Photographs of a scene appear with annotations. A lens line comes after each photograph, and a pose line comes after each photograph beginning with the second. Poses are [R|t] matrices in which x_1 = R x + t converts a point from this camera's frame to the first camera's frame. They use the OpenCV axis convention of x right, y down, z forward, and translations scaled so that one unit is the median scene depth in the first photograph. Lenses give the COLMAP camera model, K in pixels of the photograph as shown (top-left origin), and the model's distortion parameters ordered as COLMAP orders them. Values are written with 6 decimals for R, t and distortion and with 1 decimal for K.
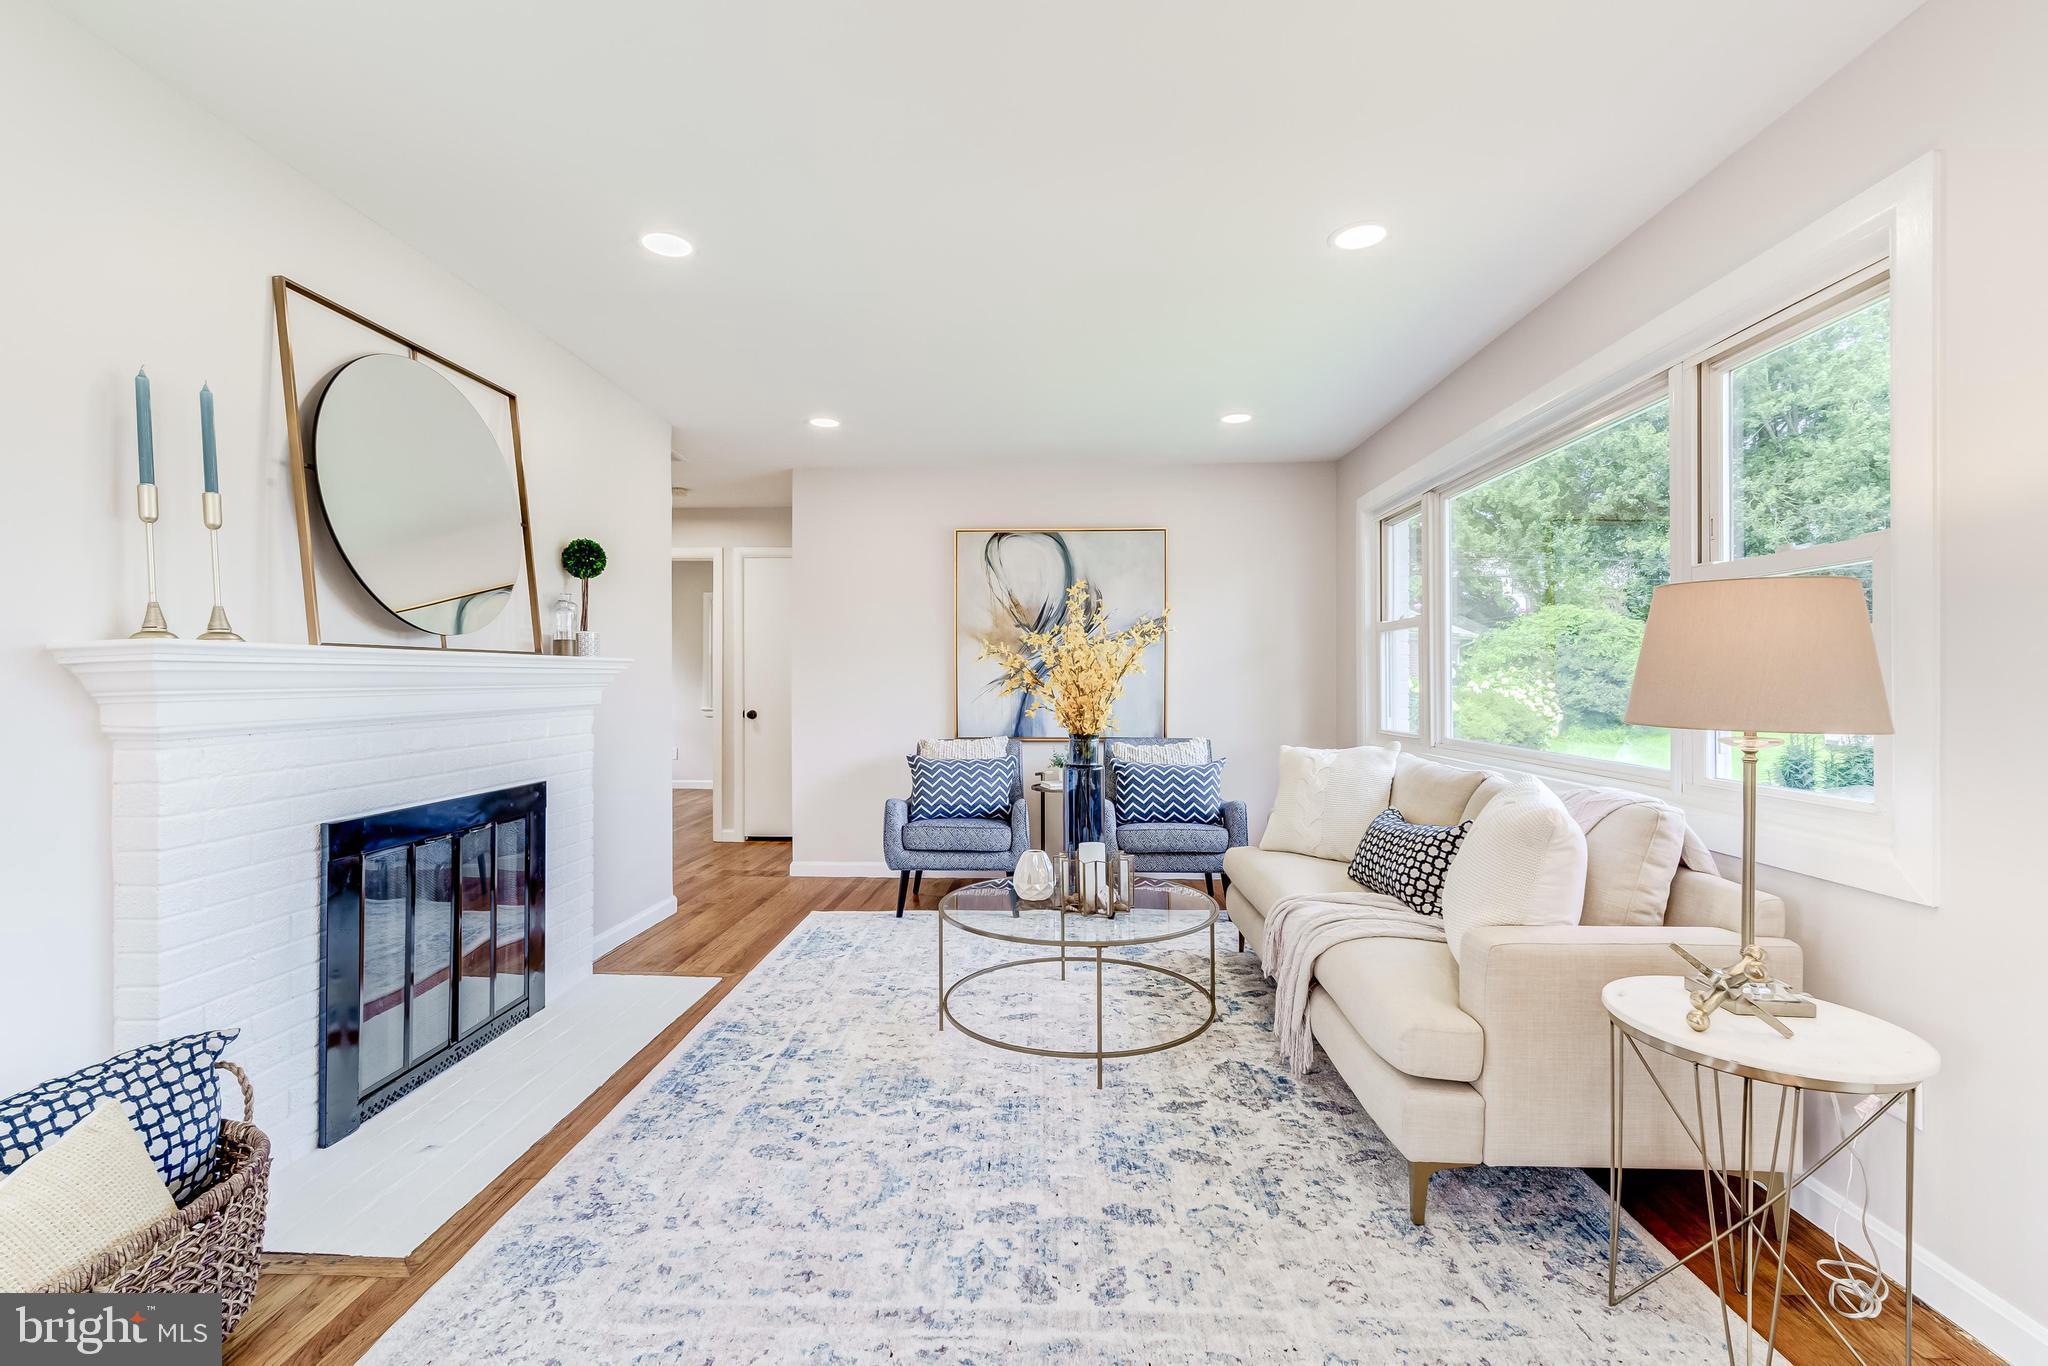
lens RADIAL K [[878.6, 0, 1019.4], [0, 878.6, 679.1], [0, 0, 1]] dist [0.000225, 0.000169]
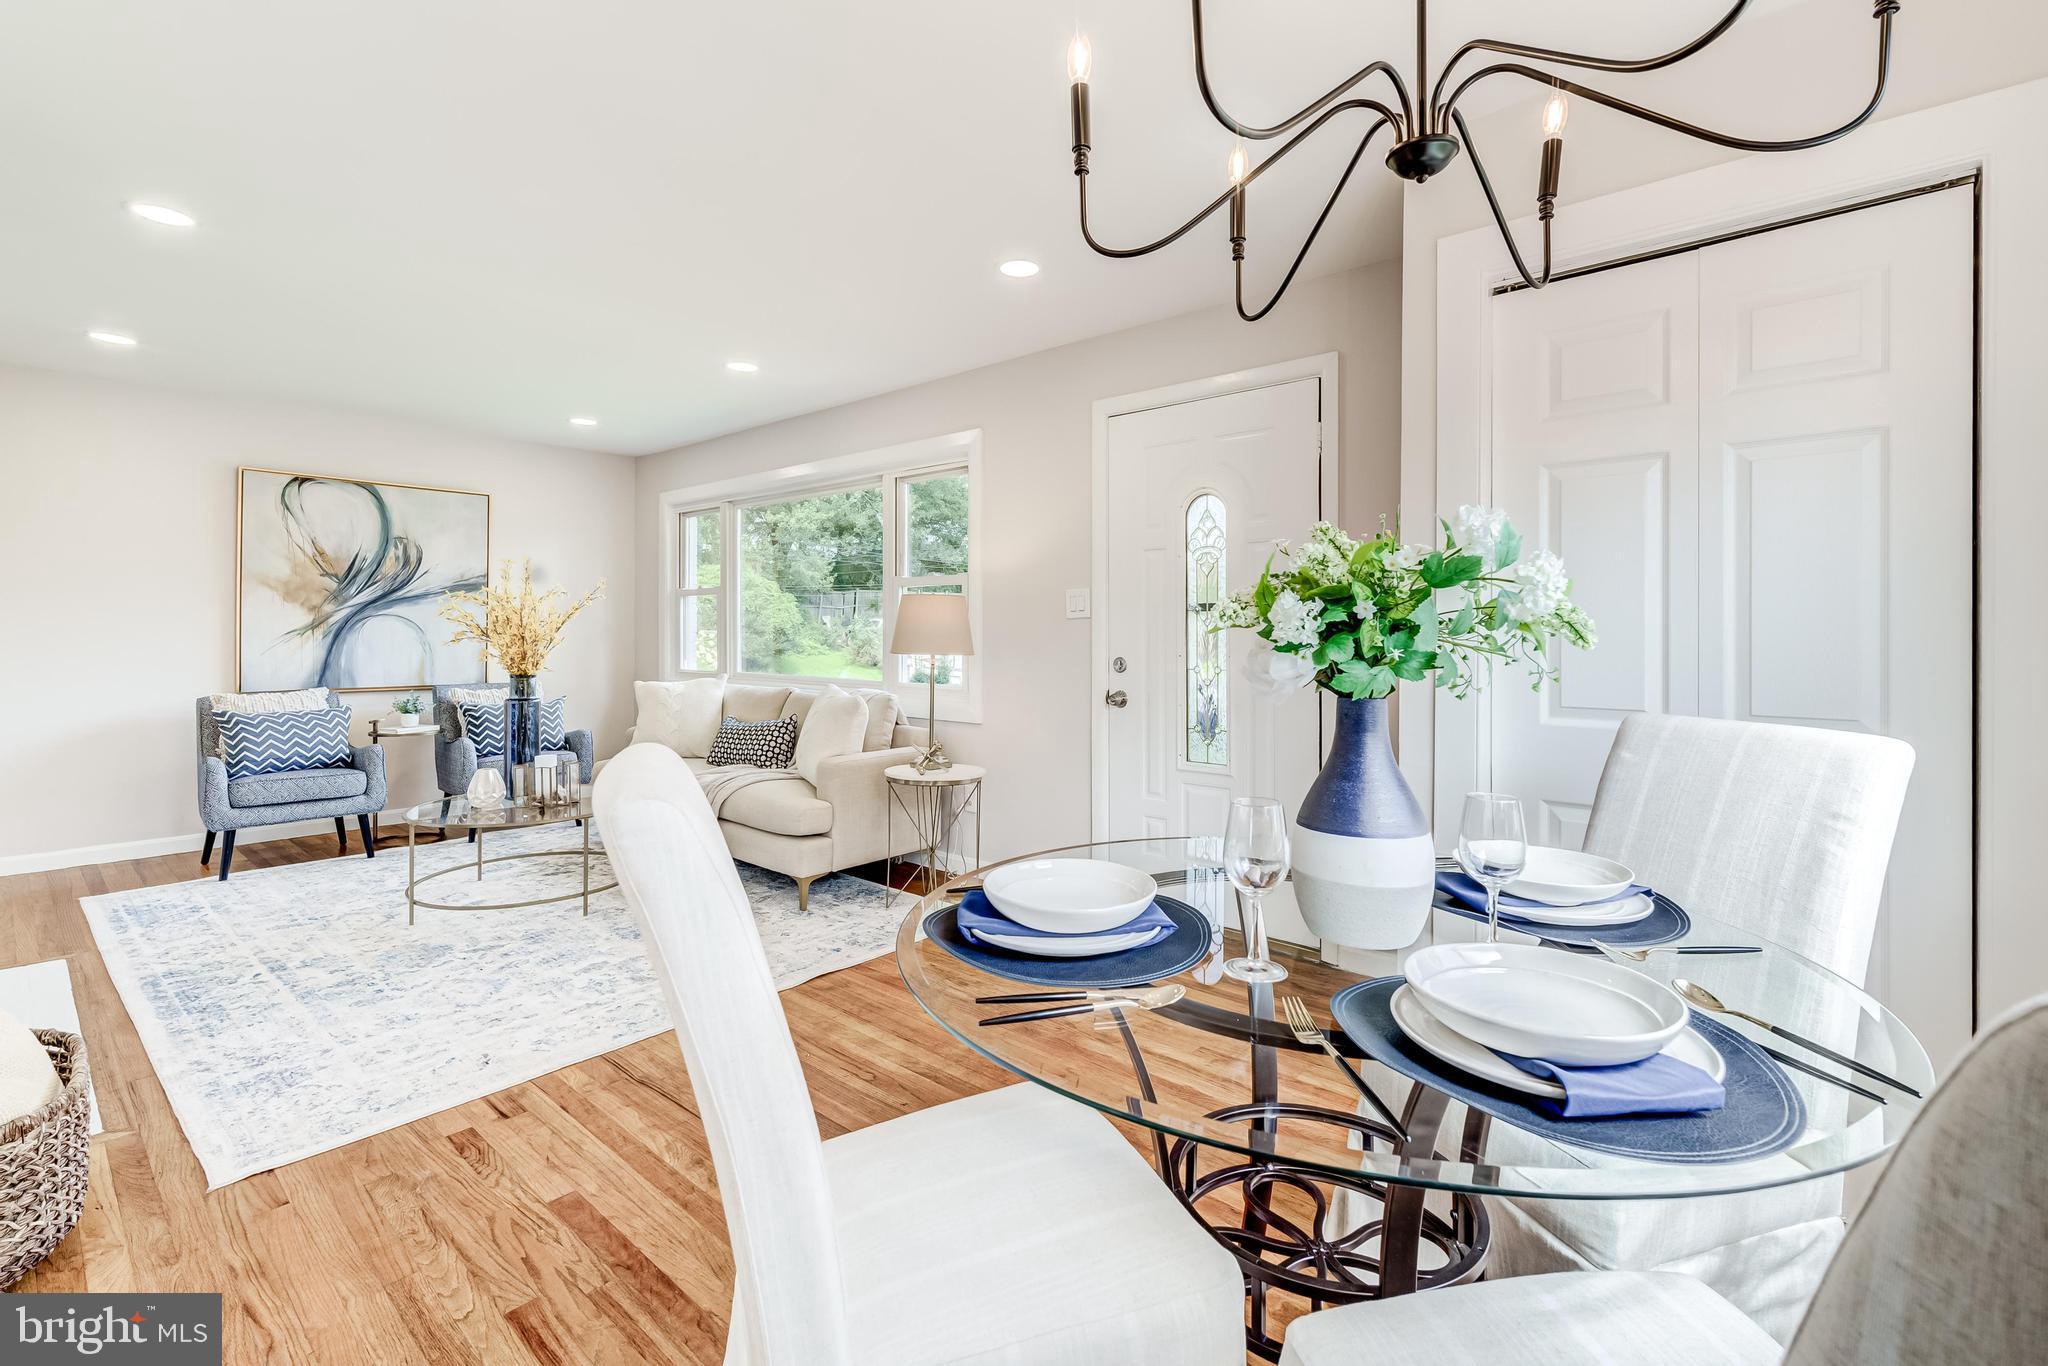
lens RADIAL K [[878.6, 0, 1038.3], [0, 878.6, 626.3], [0, 0, 1]] dist [0.000225, 0.000169]
pose [[0.607206, 0.008676, 0.794497, -0.357573], [-0.006976, 0.999960, -0.005588, -0.004526], [-0.794514, -0.002149, 0.607242, -0.274375]]
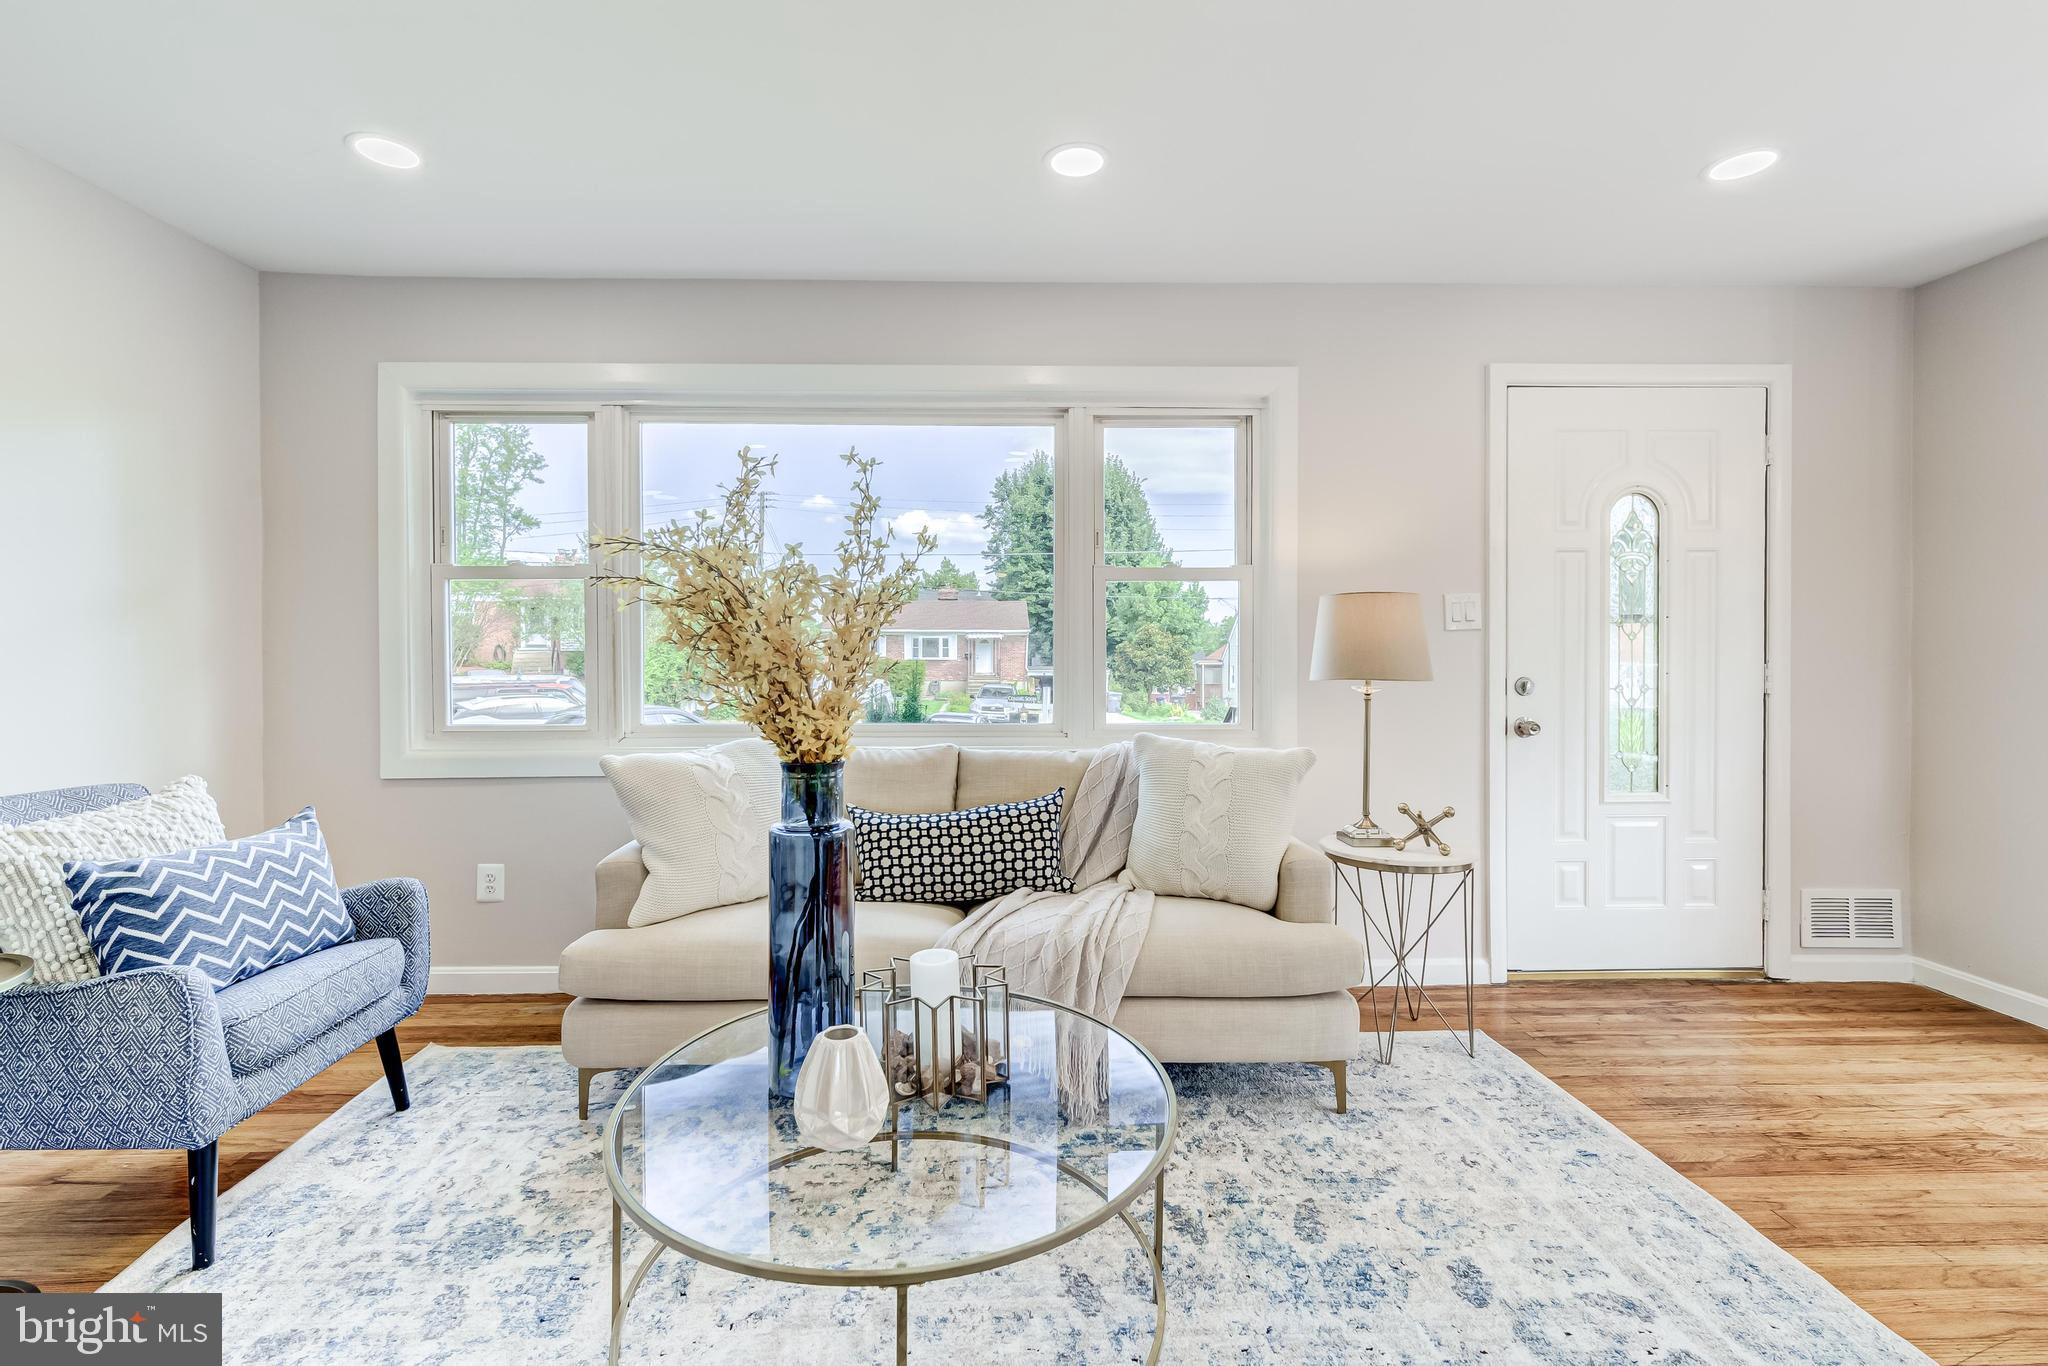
lens RADIAL K [[878.6, 0, 1028.5], [0, 878.6, 665.2], [0, 0, 1]] dist [0.000225, 0.000169]
pose [[-0.067266, -0.009525, 0.997690, -0.311984], [-0.005229, 0.999944, 0.009194, 0.006159], [-0.997721, -0.004599, -0.067312, 0.683111]]
